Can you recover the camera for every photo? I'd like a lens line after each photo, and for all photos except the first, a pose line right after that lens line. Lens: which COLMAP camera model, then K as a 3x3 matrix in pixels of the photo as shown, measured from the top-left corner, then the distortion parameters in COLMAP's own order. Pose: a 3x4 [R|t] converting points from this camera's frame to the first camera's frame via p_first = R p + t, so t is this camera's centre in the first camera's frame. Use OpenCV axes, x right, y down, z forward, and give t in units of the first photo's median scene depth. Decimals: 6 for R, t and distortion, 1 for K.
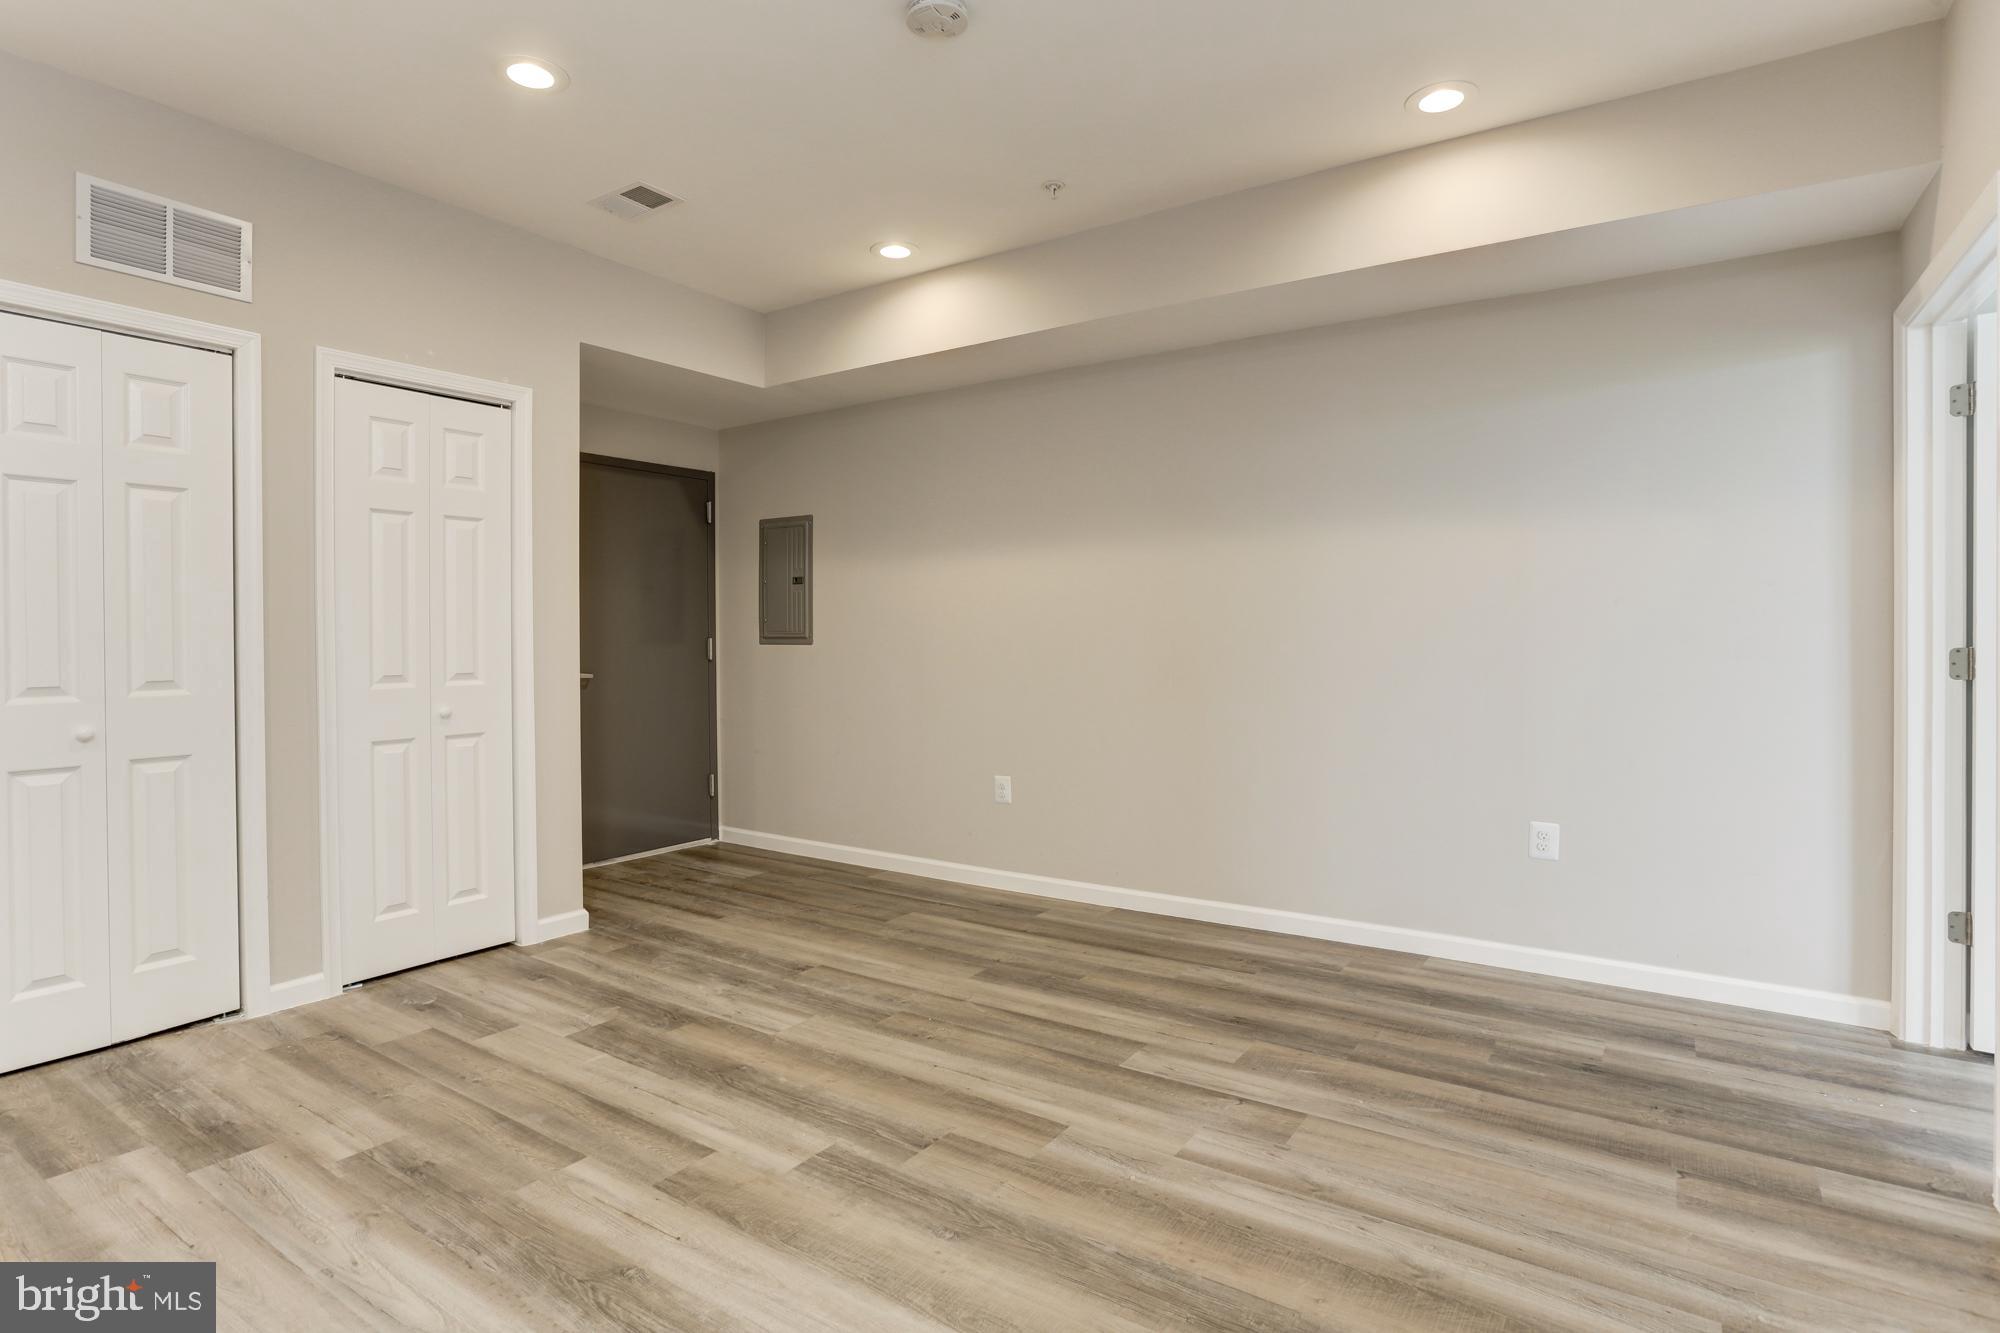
lens RADIAL K [[1016.3, 0, 1001.6], [0, 1016.3, 654.7], [0, 0, 1]] dist [-0.059714, 0.032085]
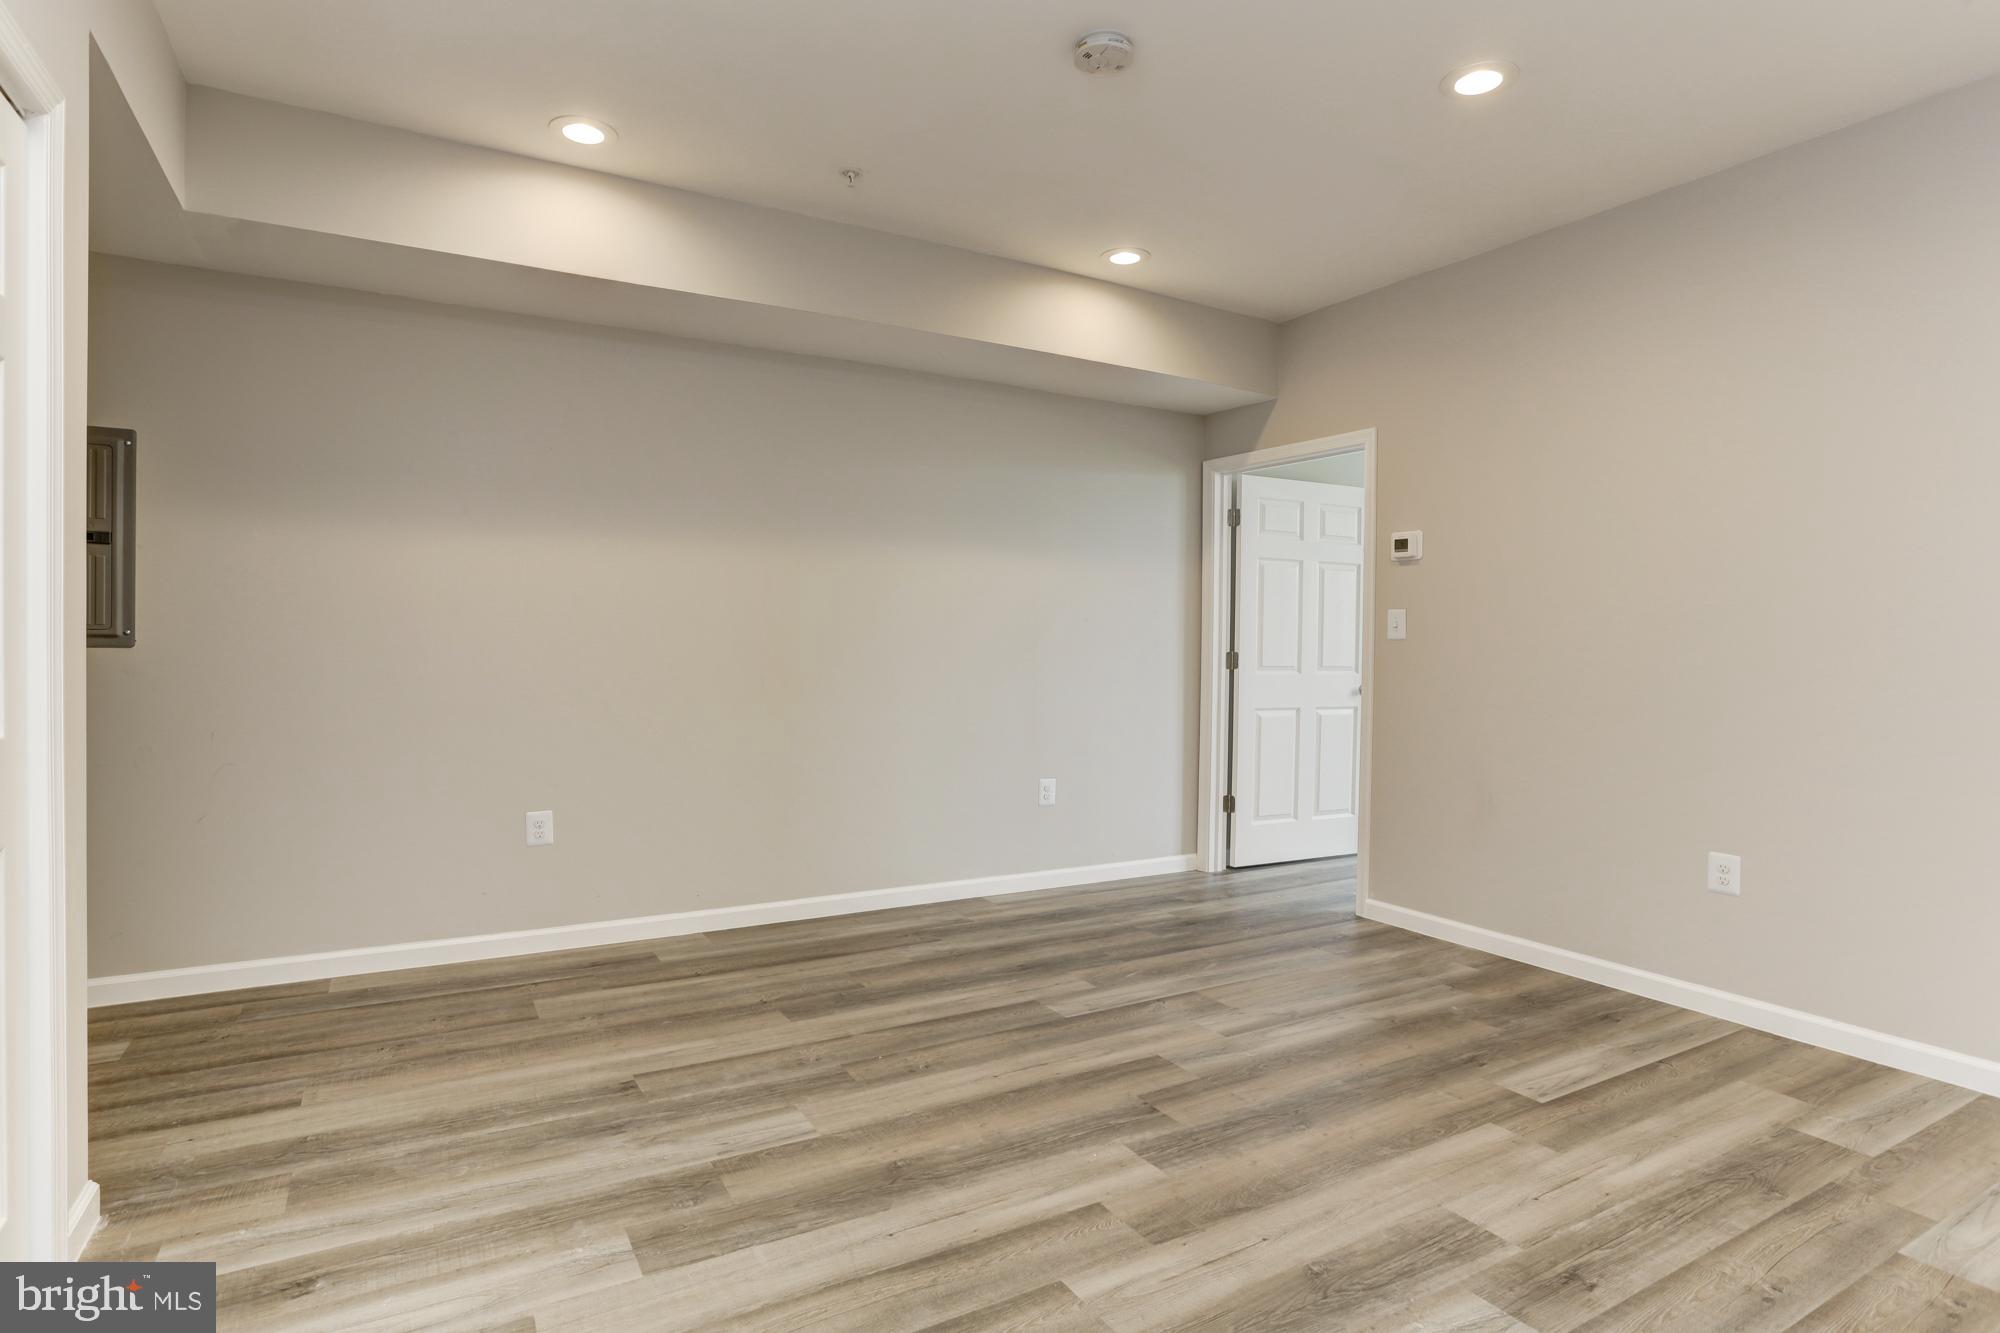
lens RADIAL K [[1016.3, 0, 1001.6], [0, 1016.3, 654.7], [0, 0, 1]] dist [-0.059714, 0.032085]
pose [[0.444974, -0.003205, 0.895538, -0.900537], [0.003474, 0.999992, 0.001853, -0.008116], [-0.895537, 0.002287, 0.444982, 0.524384]]
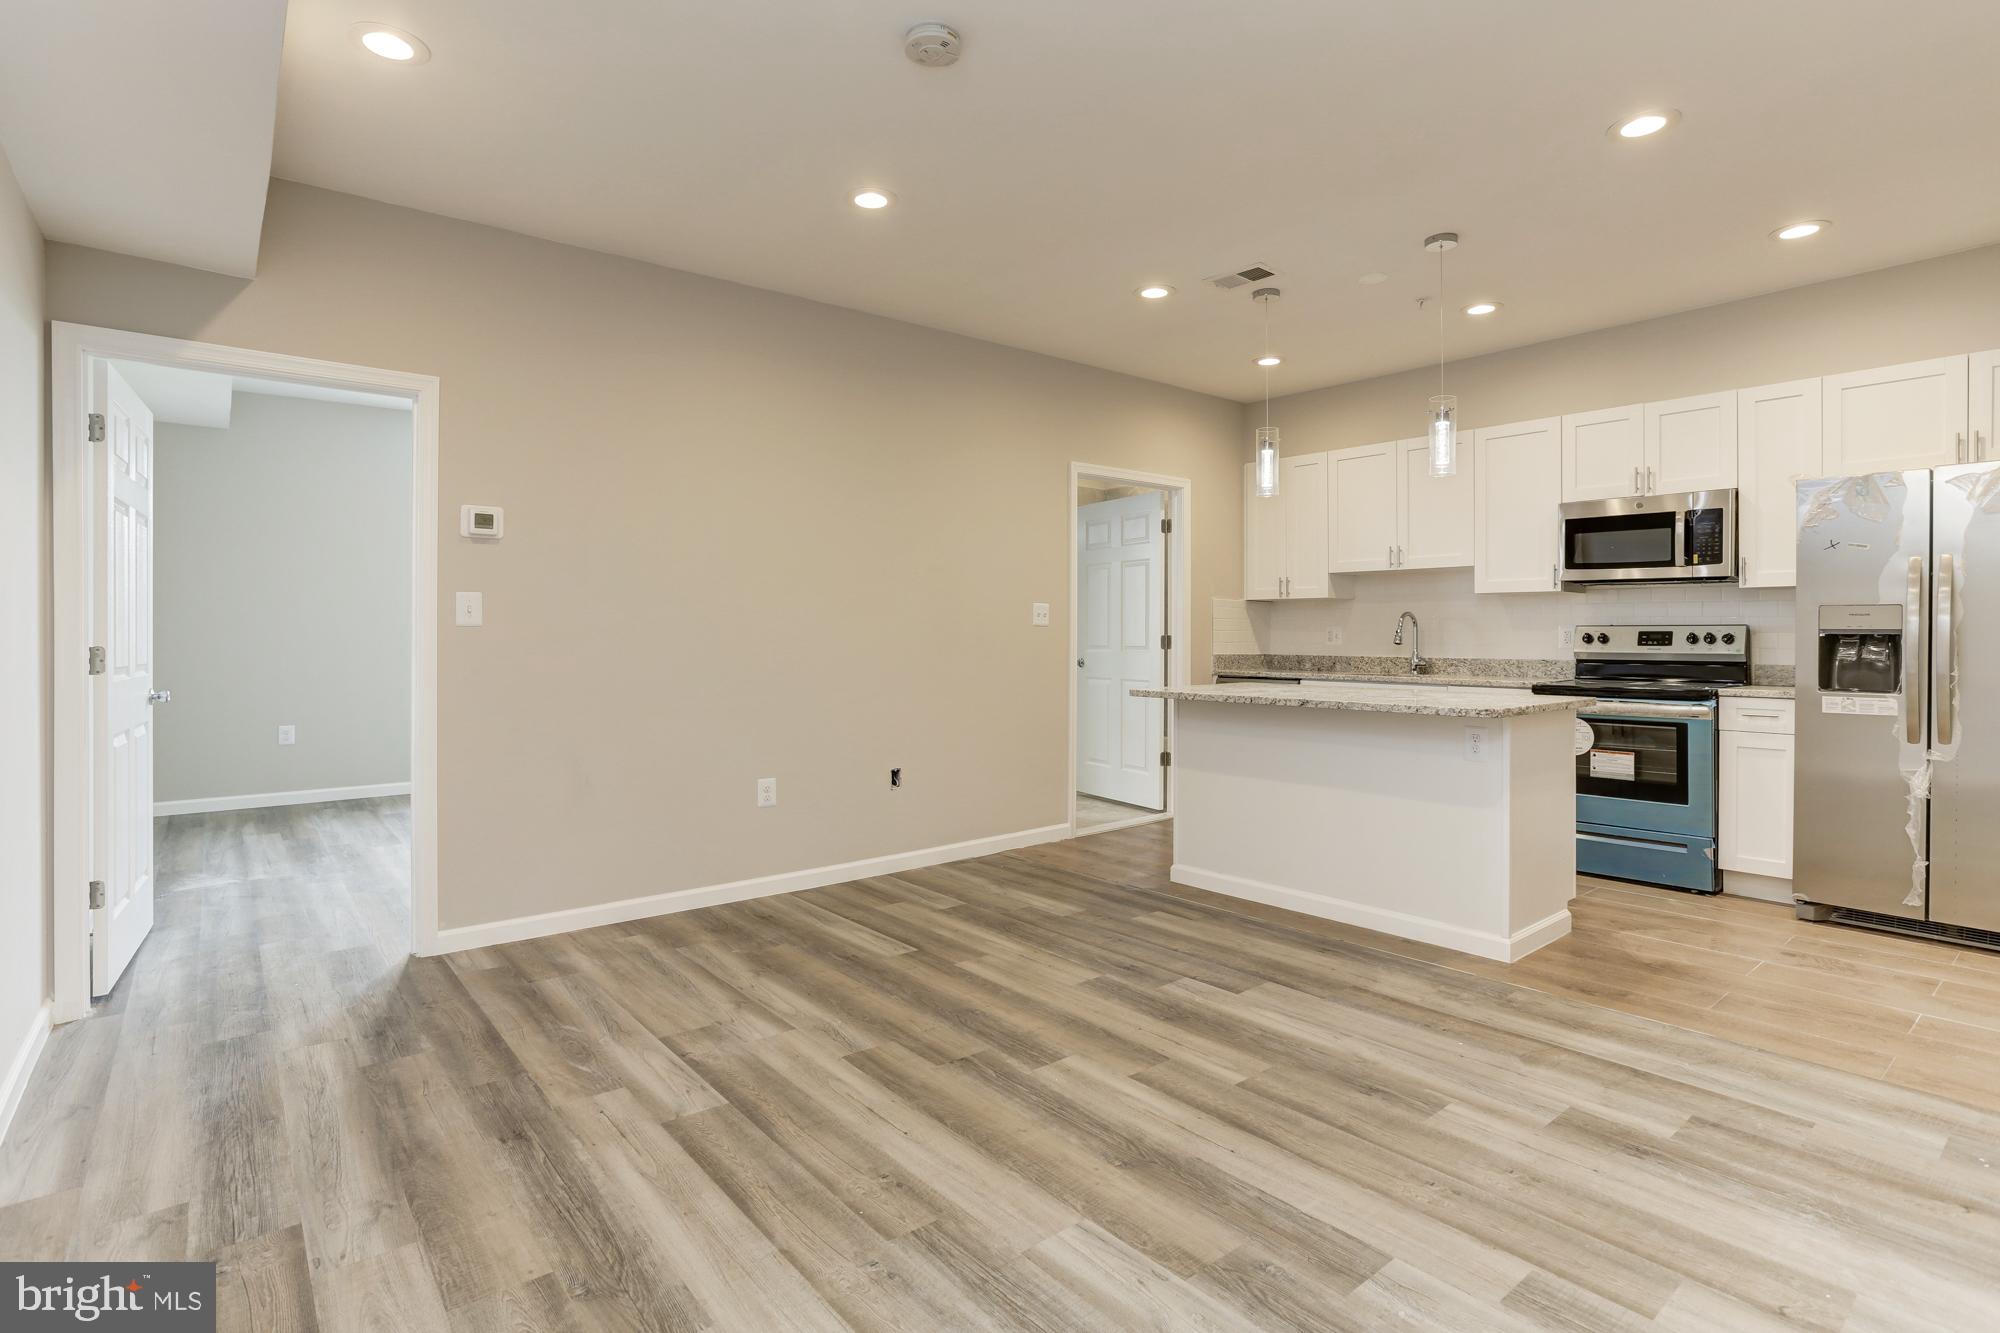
lens RADIAL K [[992.2, 0, 958.4], [0, 992.2, 638.2], [0, 0, 1]] dist [-0.060178, 0.029106]
pose [[-0.944143, 0.002967, 0.329523, -0.379506], [0.010596, 0.999716, 0.021360, -0.049894], [-0.329366, 0.023658, -0.943906, 1.708243]]
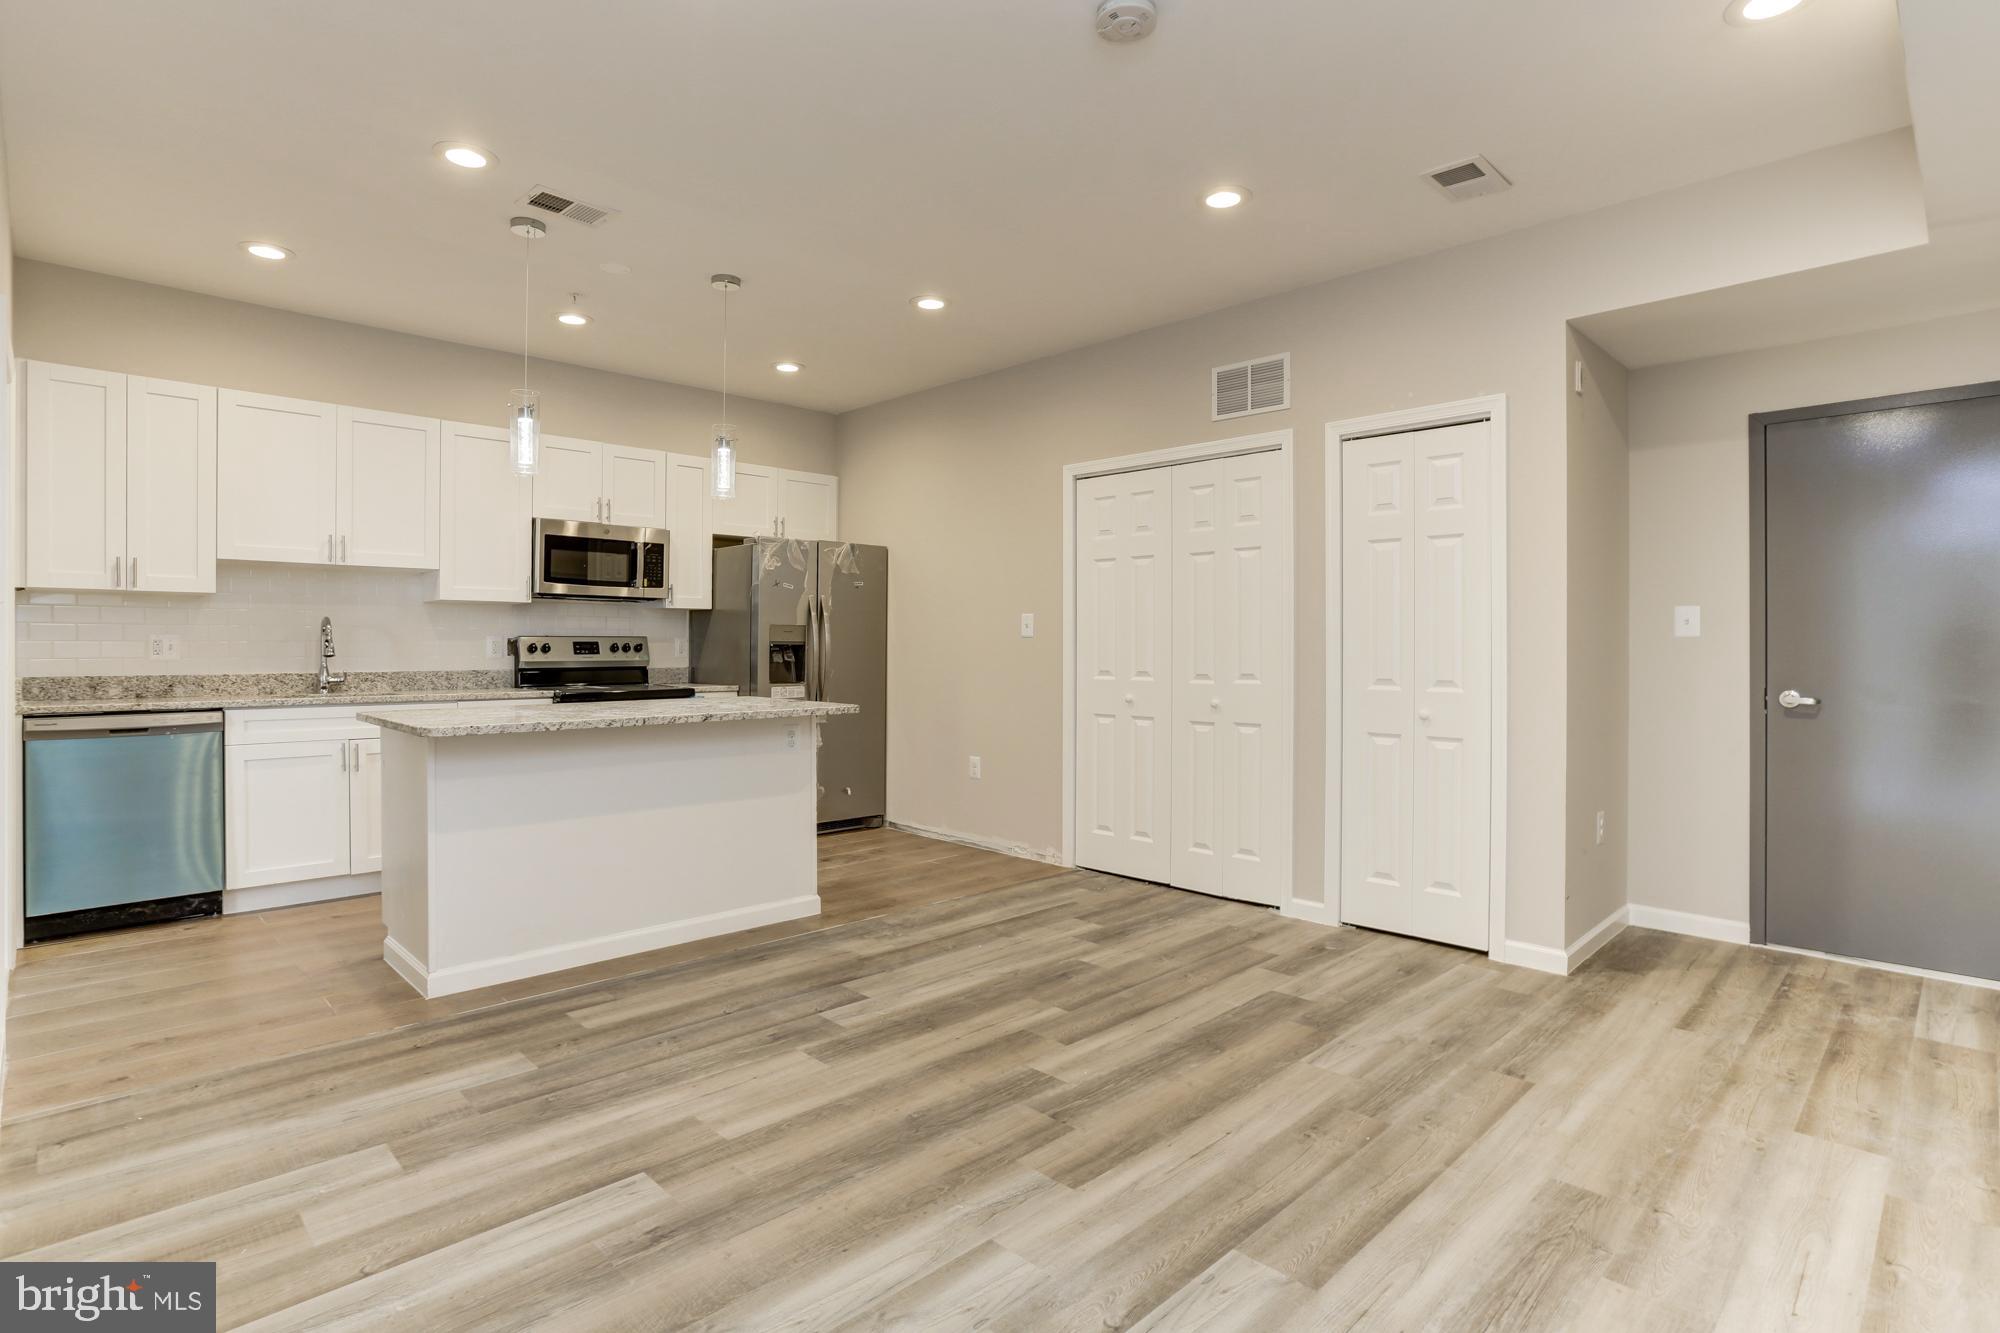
lens RADIAL K [[1016.3, 0, 1001.6], [0, 1016.3, 654.7], [0, 0, 1]] dist [-0.059714, 0.032085]
pose [[-0.203566, 0.013770, -0.978964, 0.828532], [-0.021740, 0.999591, 0.018581, -0.042293], [0.978820, 0.025065, -0.203183, 0.922410]]
